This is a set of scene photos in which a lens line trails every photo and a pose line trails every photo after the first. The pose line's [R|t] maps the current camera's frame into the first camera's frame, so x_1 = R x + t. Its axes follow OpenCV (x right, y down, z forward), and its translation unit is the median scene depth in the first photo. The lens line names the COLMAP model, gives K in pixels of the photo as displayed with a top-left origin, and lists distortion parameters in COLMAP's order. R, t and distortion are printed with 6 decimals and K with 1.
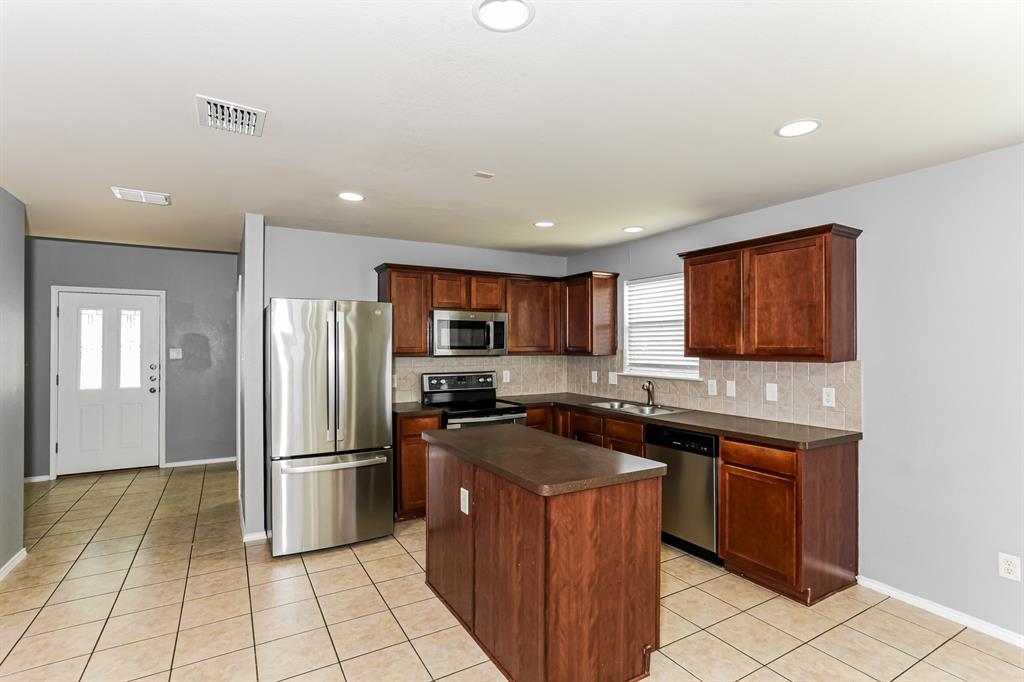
lens RADIAL K [[495.5, 0, 514.2], [0, 495.5, 337.7], [0, 0, 1]] dist [-0.040748, 0.022968]
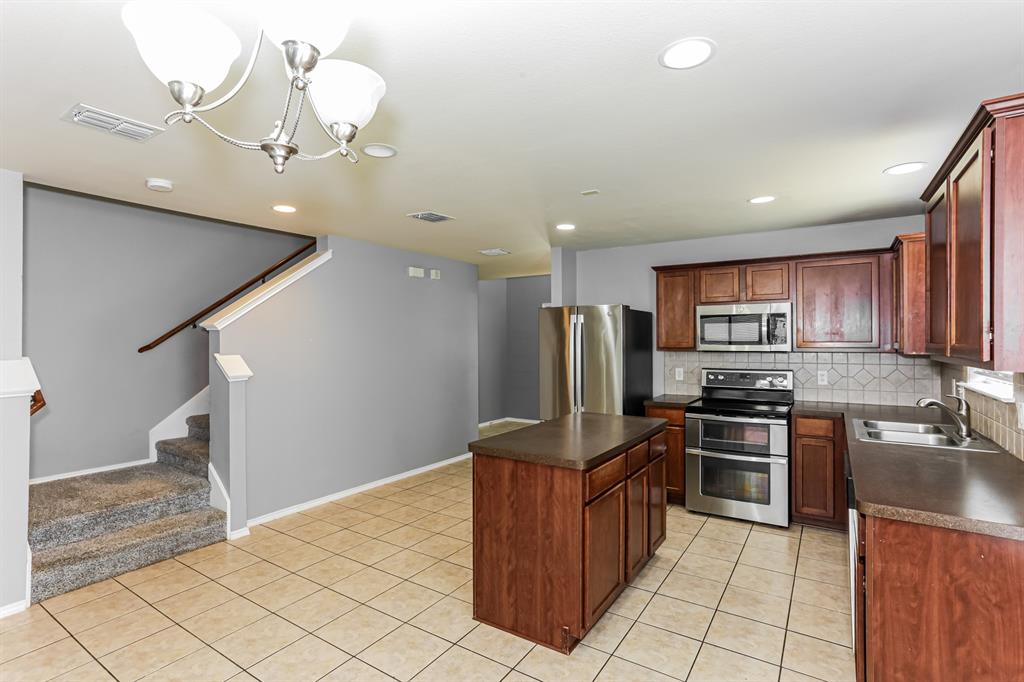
lens RADIAL K [[495.5, 0, 512.9], [0, 495.5, 339.7], [0, 0, 1]] dist [-0.040748, 0.022968]
pose [[0.442731, -0.002777, -0.896650, 0.586996], [0.017513, 0.999831, 0.005551, 0.001933], [0.896483, -0.018161, 0.442705, 0.220413]]
